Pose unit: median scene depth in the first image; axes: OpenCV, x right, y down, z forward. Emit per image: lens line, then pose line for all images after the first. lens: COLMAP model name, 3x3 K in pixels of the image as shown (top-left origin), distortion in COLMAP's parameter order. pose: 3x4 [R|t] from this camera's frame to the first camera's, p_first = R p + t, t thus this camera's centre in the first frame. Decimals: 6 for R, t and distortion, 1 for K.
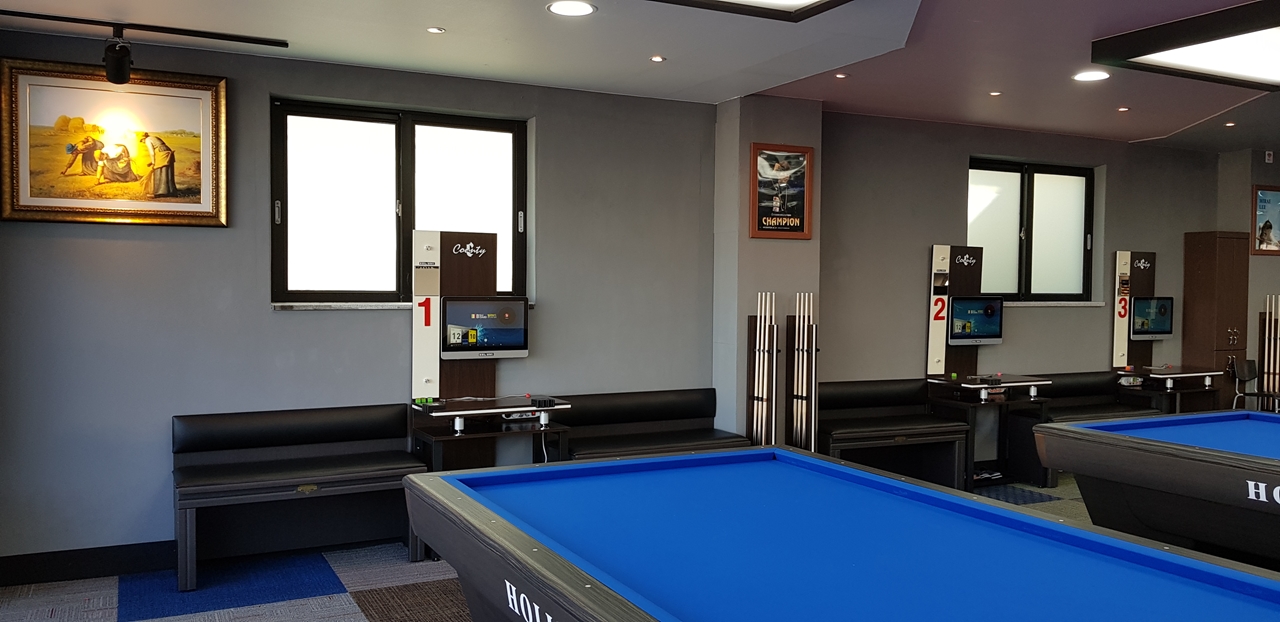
lens RADIAL K [[985.2, 0, 640.0], [0, 985.2, 311.0], [0, 0, 1]] dist [0.091055, -0.168200]
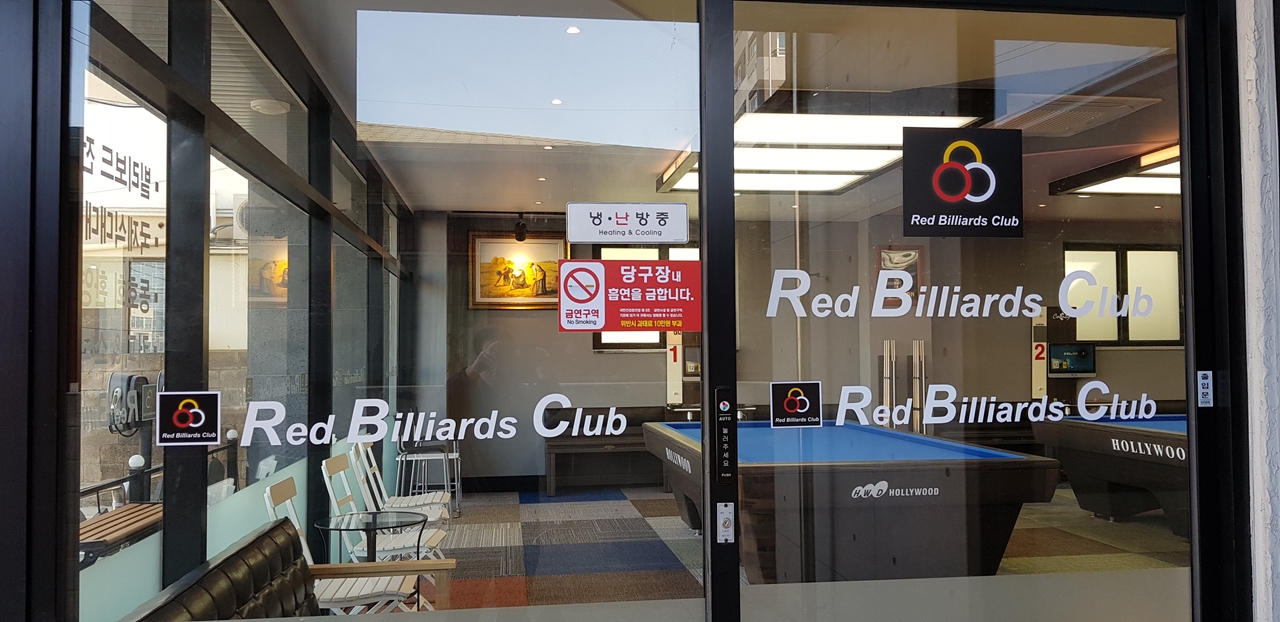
lens RADIAL K [[985.2, 0, 640.0], [0, 985.2, 311.0], [0, 0, 1]] dist [0.091055, -0.168200]
pose [[0.945455, -0.028644, -0.324491, 0.295650], [0.005526, 0.997394, -0.071942, 0.050296], [0.325706, 0.066224, 0.943149, -0.673501]]
